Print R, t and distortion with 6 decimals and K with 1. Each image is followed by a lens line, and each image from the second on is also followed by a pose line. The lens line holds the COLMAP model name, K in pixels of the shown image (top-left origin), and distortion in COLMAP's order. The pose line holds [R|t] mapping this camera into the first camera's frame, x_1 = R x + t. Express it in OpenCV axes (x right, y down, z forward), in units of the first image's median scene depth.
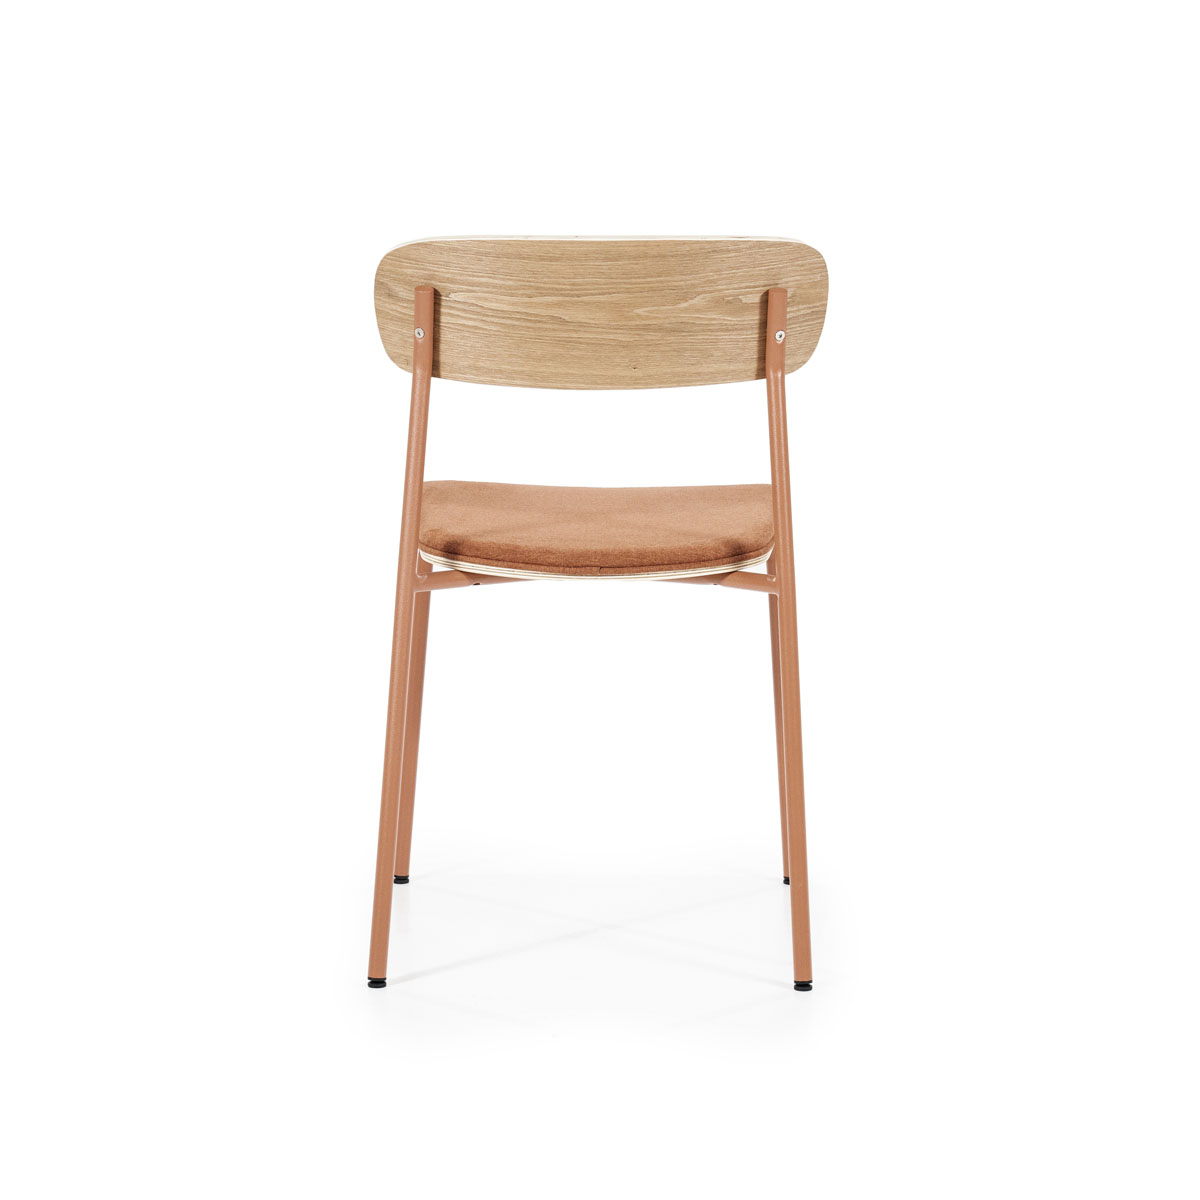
lens RADIAL K [[3424.3, 0, 608.0], [0, 3424.3, 601.2], [0, 0, 1]] dist [0.584228, 0.000000]
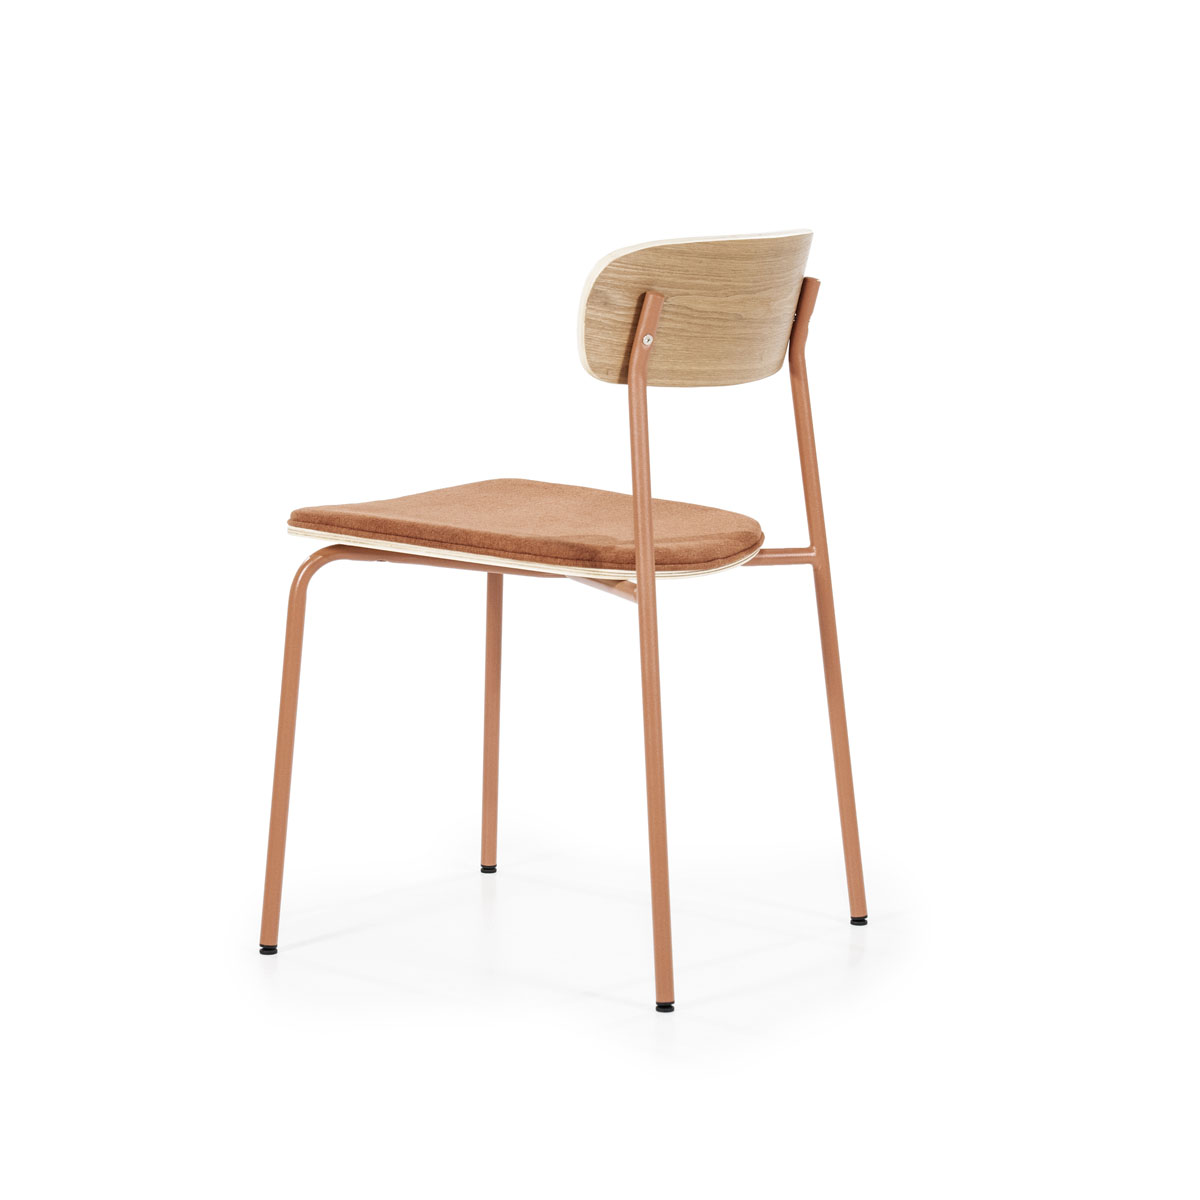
lens RADIAL K [[3424.3, 0, 603.2], [0, 3424.3, 594.4], [0, 0, 1]] dist [0.584228, 0.000000]
pose [[0.494933, -0.124302, 0.859994, -0.908586], [0.113335, 0.990495, 0.077939, -0.083903], [-0.861508, 0.058893, 0.504317, 0.524517]]
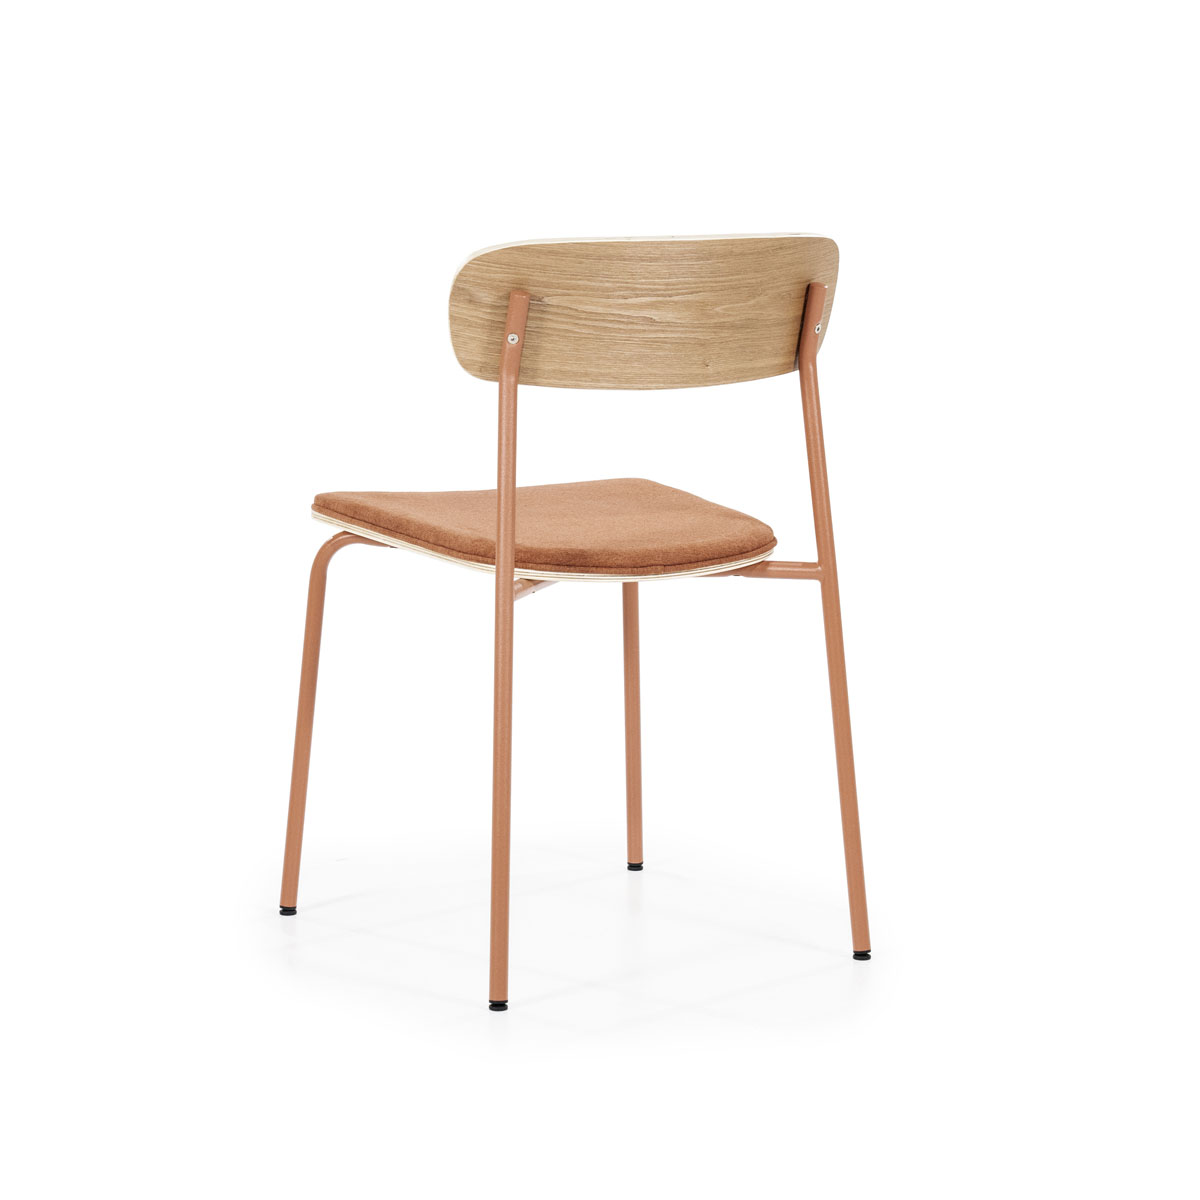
lens RADIAL K [[3424.3, 0, 591.9], [0, 3424.3, 605.9], [0, 0, 1]] dist [0.584228, 0.000000]
pose [[0.865765, -0.071144, 0.495368, -0.526450], [0.069363, 0.997349, 0.022010, -0.022003], [-0.495621, 0.015305, 0.868404, 0.139773]]
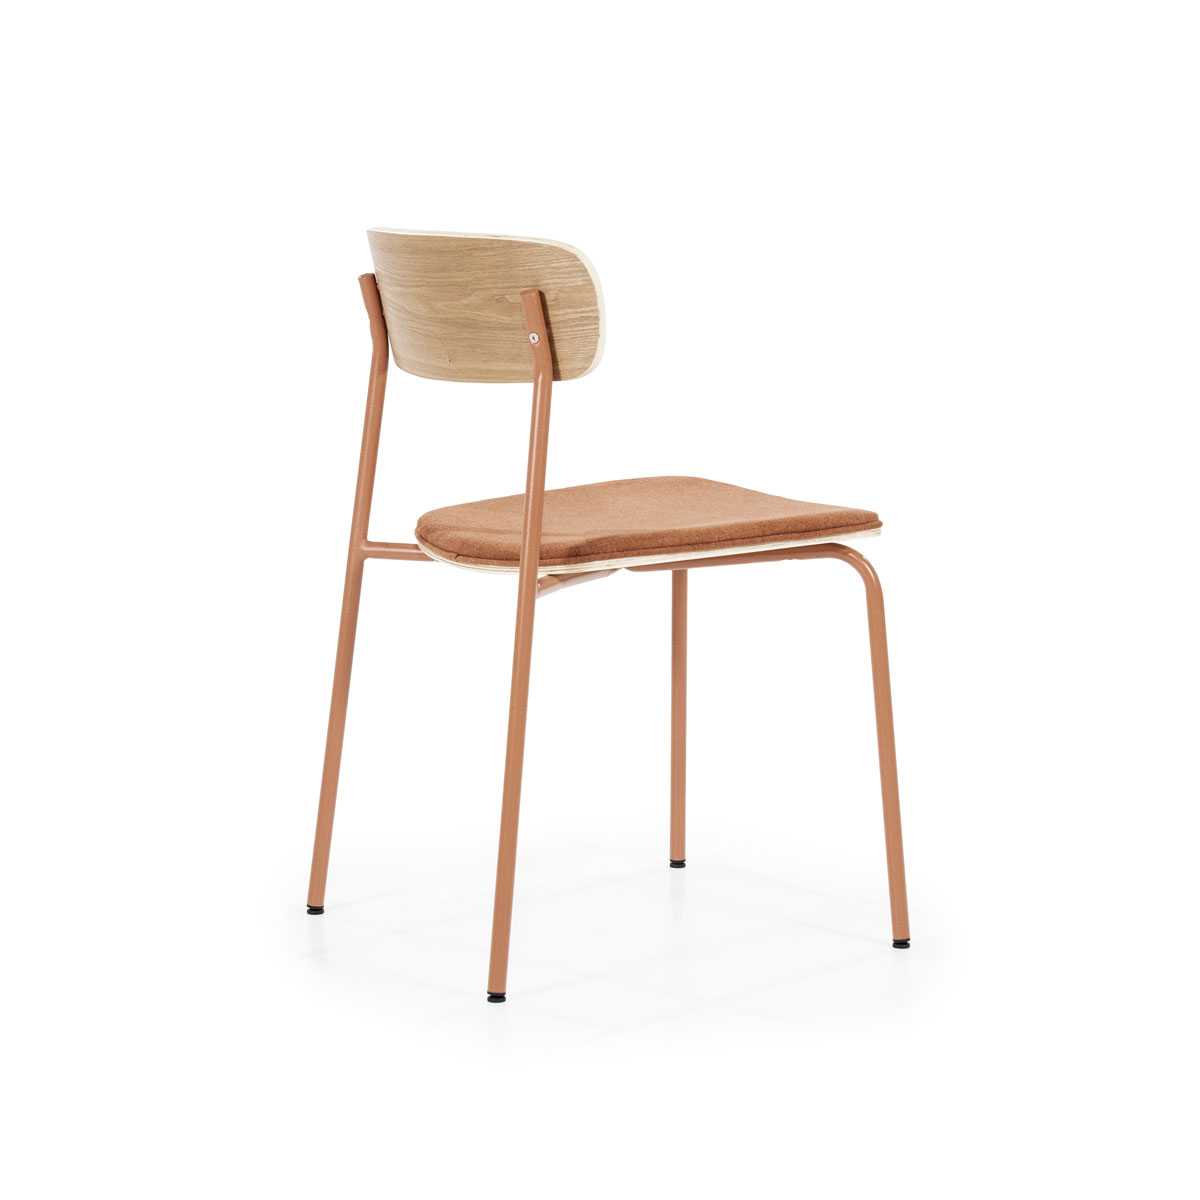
lens RADIAL K [[3424.3, 0, 594.7], [0, 3424.3, 592.7], [0, 0, 1]] dist [0.584228, 0.000000]
pose [[0.499001, 0.116019, -0.858800, 0.913321], [-0.123169, 0.990432, 0.062236, -0.068459], [0.857804, 0.074722, 0.508517, 0.521601]]
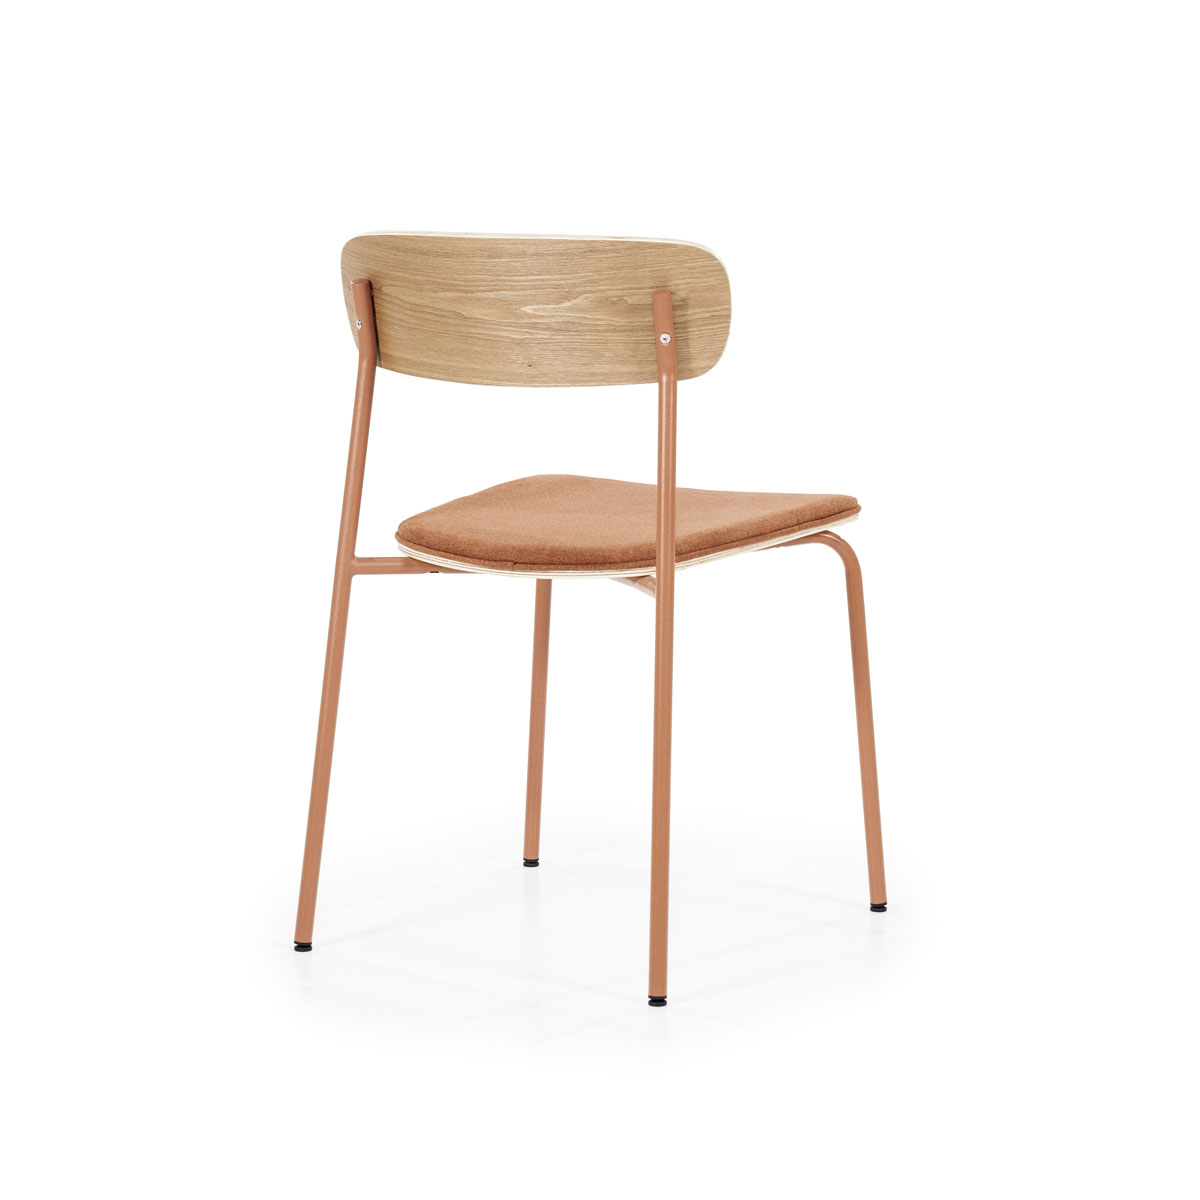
lens RADIAL K [[3424.3, 0, 600.5], [0, 3424.3, 595.8], [0, 0, 1]] dist [0.584228, 0.000000]
pose [[0.863176, 0.068350, -0.500255, 0.531782], [-0.071908, 0.997337, 0.012190, -0.014477], [0.499755, 0.025451, 0.865793, 0.142220]]
